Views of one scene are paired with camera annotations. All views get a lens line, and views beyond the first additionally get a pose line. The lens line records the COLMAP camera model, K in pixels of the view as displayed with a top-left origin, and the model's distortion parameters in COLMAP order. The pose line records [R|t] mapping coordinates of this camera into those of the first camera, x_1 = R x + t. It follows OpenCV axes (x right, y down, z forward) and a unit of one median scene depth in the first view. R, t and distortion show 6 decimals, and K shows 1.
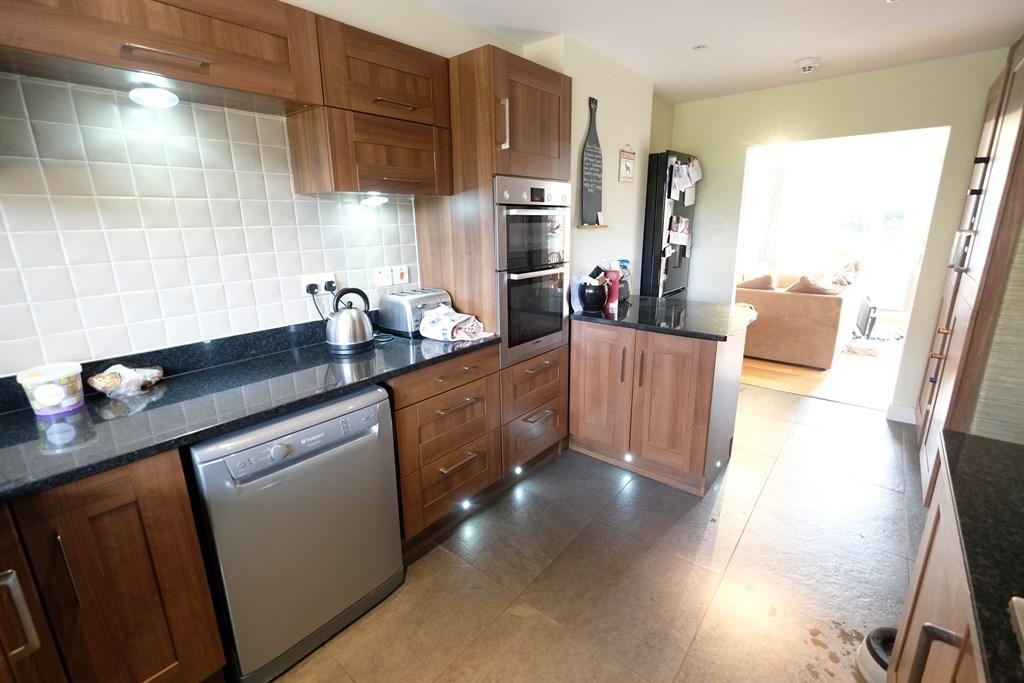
lens RADIAL K [[445.1, 0, 515.2], [0, 445.1, 338.2], [0, 0, 1]] dist [-0.003209, 0.000663]
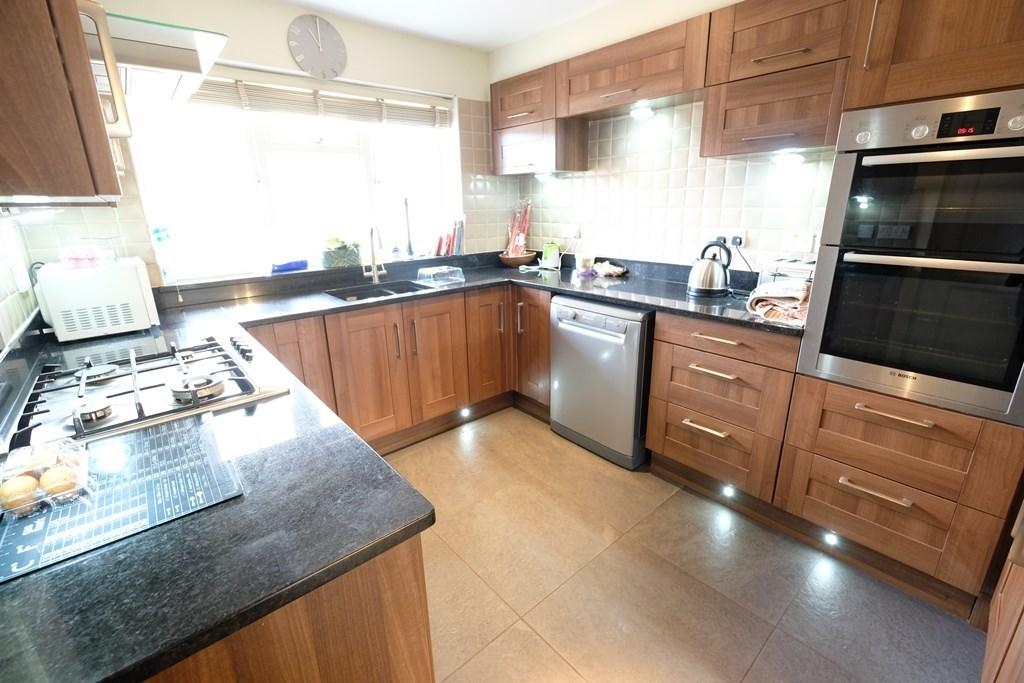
lens RADIAL K [[445.1, 0, 516.2], [0, 445.1, 337.2], [0, 0, 1]] dist [-0.003209, 0.000663]
pose [[-0.158968, 0.300828, -0.940336, 0.864792], [-0.232956, 0.914124, 0.331825, -0.147069], [0.959406, 0.271807, -0.075237, 0.652655]]
